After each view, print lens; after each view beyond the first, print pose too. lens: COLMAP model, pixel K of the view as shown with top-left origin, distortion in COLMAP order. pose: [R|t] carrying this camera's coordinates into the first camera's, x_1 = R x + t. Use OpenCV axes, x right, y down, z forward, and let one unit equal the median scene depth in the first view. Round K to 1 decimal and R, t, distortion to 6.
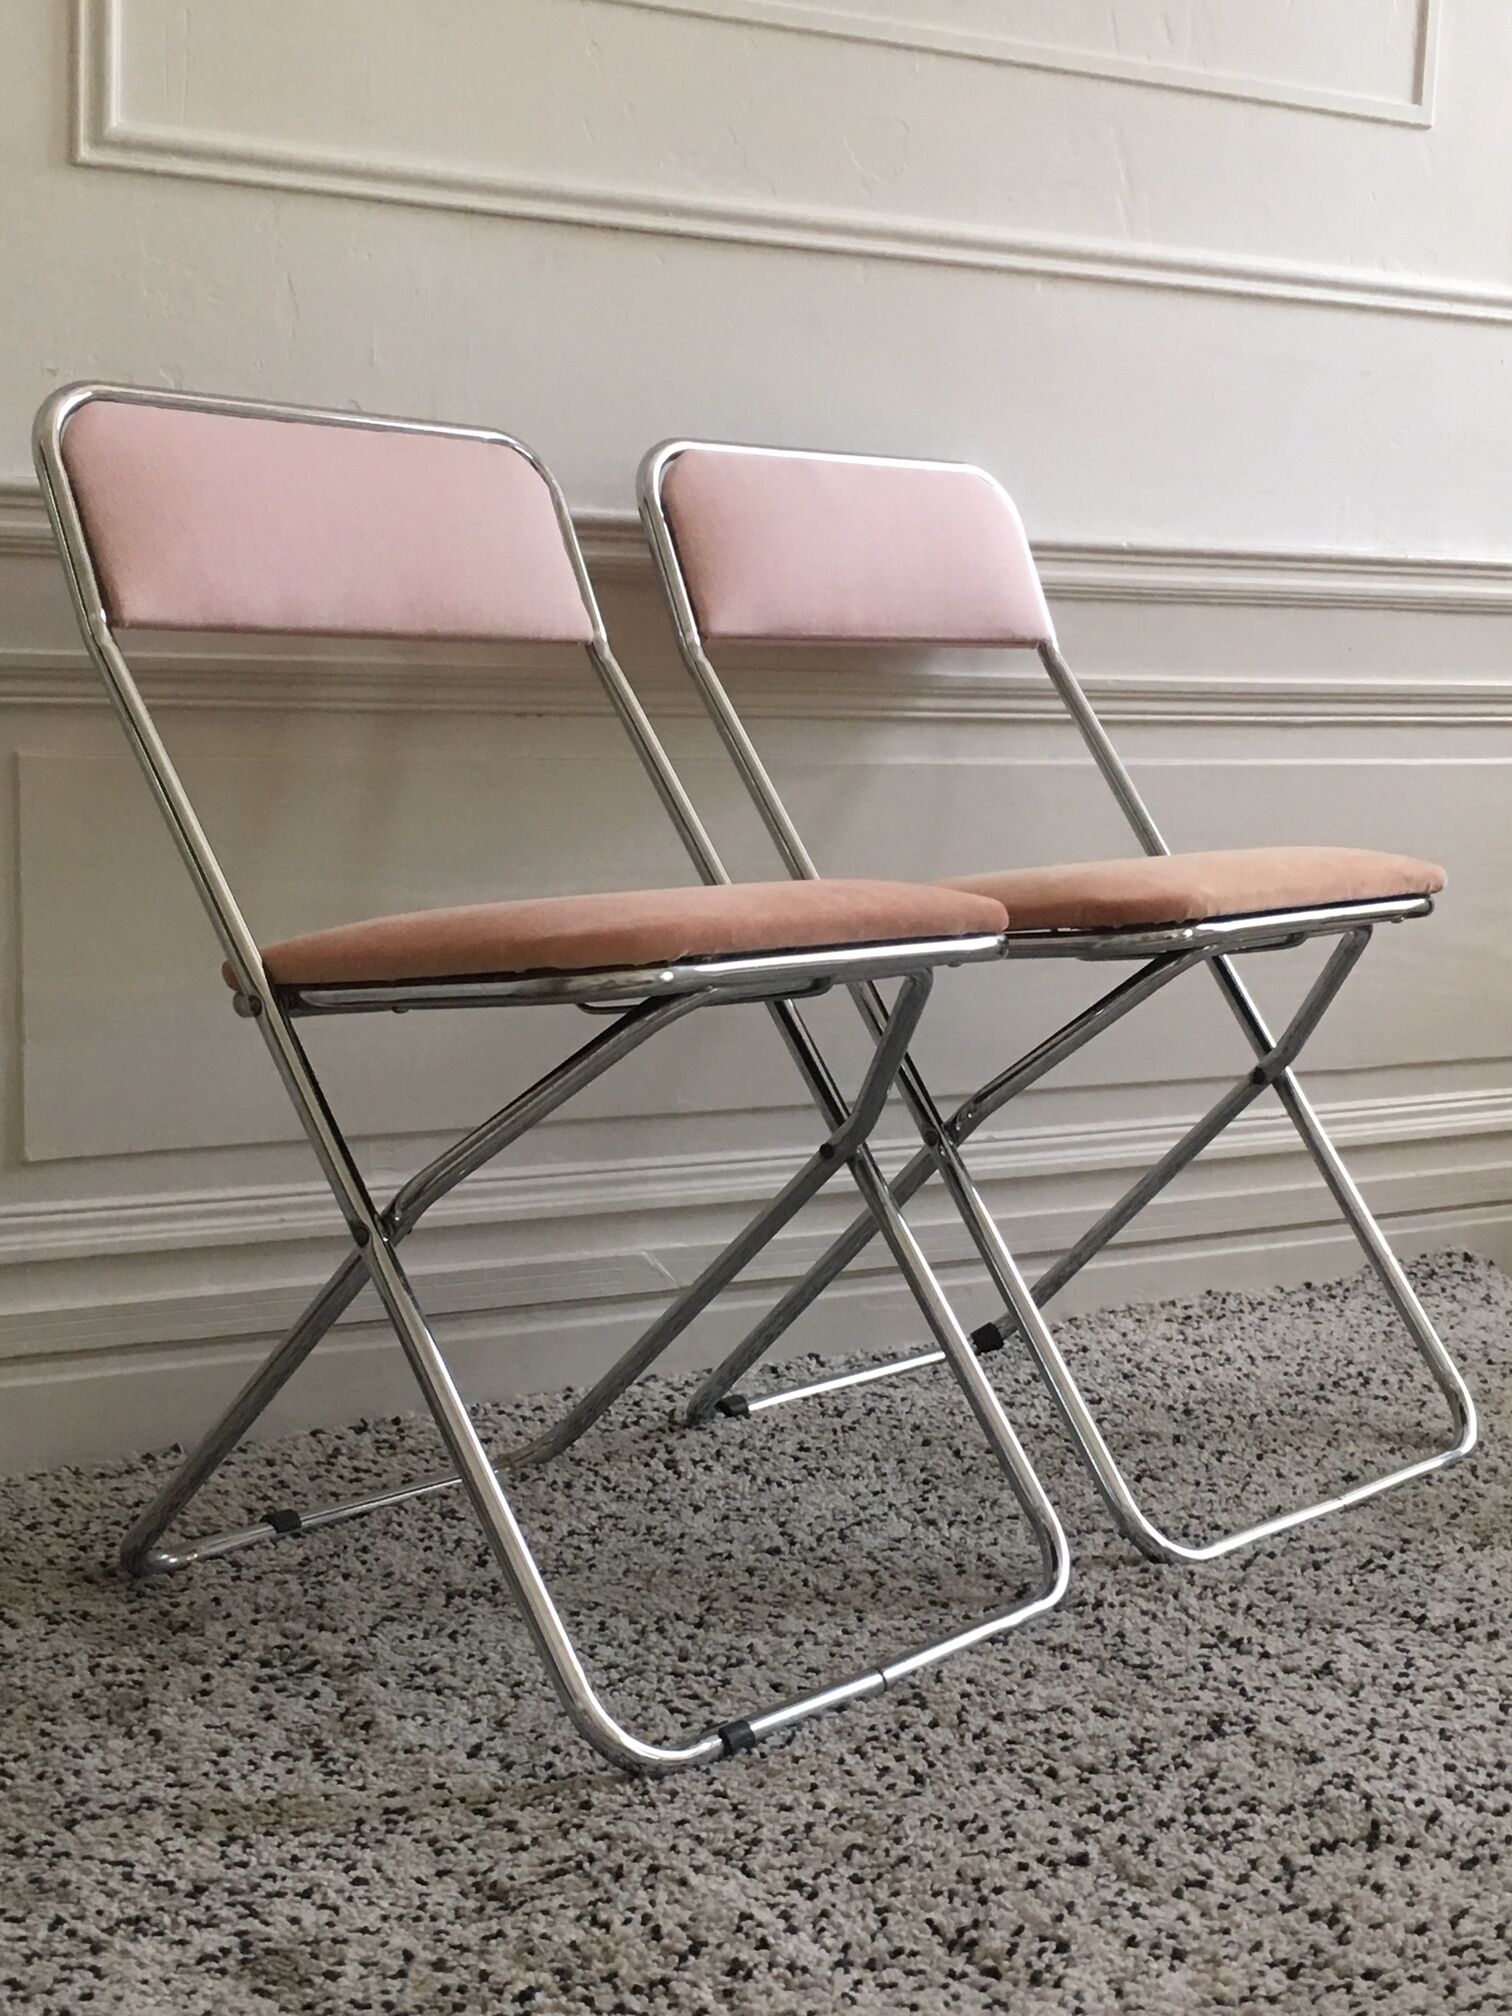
lens RADIAL K [[2796.0, 0, 755.6], [0, 2796.0, 1163.8], [0, 0, 1]] dist [0.033763, 0.126223]
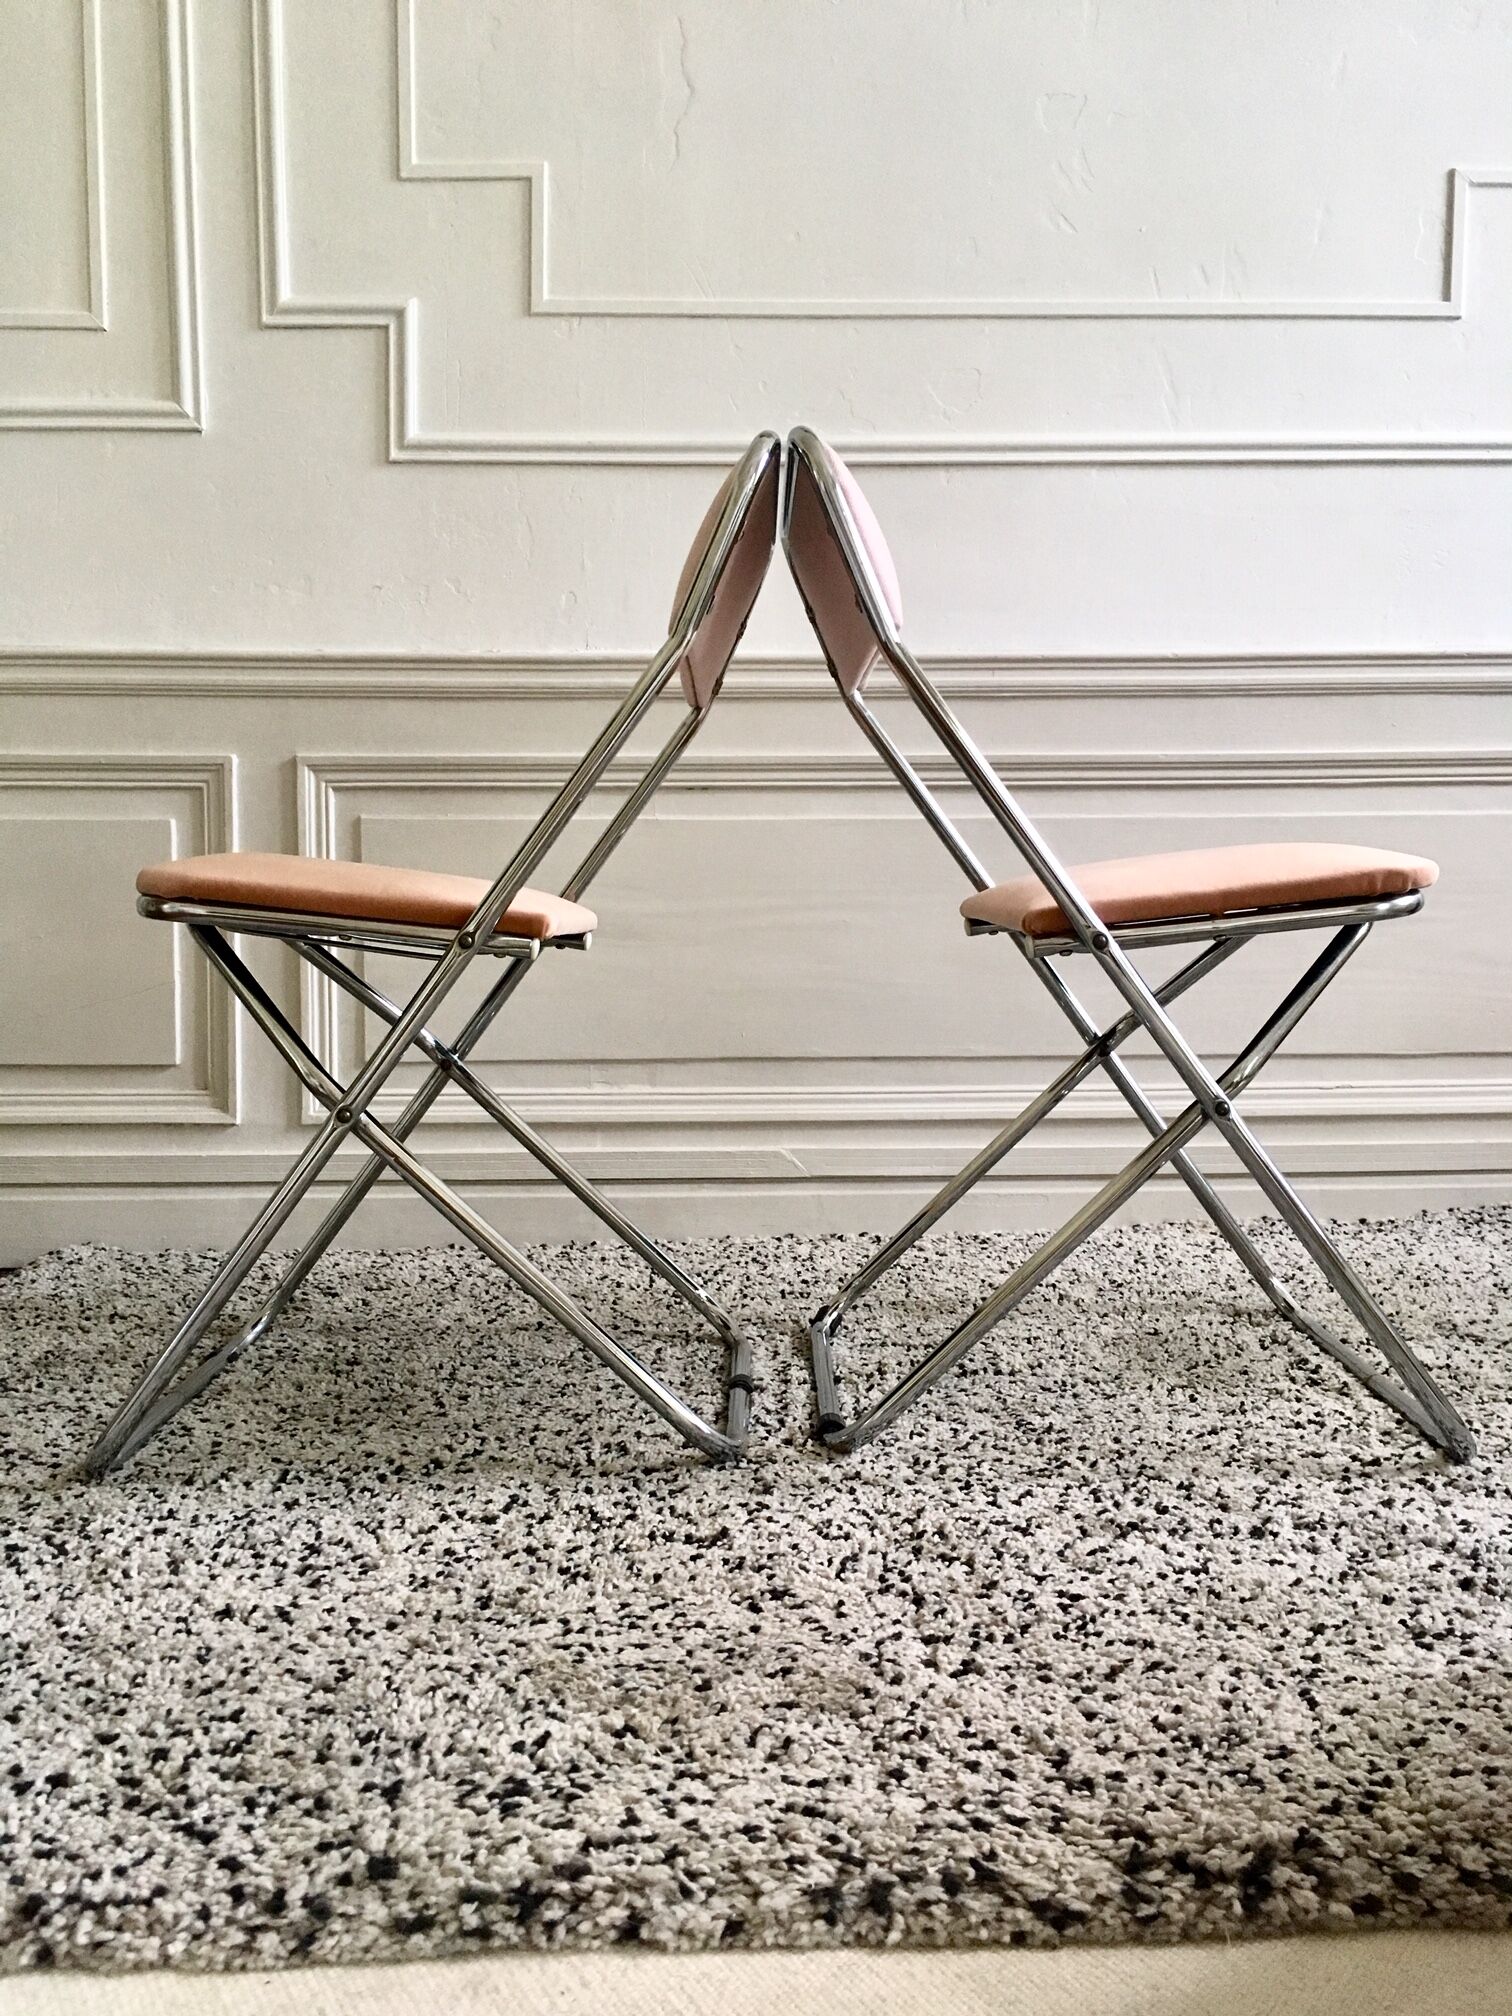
lens RADIAL K [[1678.3, 0, 758.5], [0, 1678.3, 973.3], [0, 0, 1]] dist [0.068267, -0.062866]
pose [[0.877078, 0.039069, -0.478757, 0.414653], [-0.062946, 0.997440, -0.033920, -0.033838], [0.476206, 0.059886, 0.877292, 0.241463]]
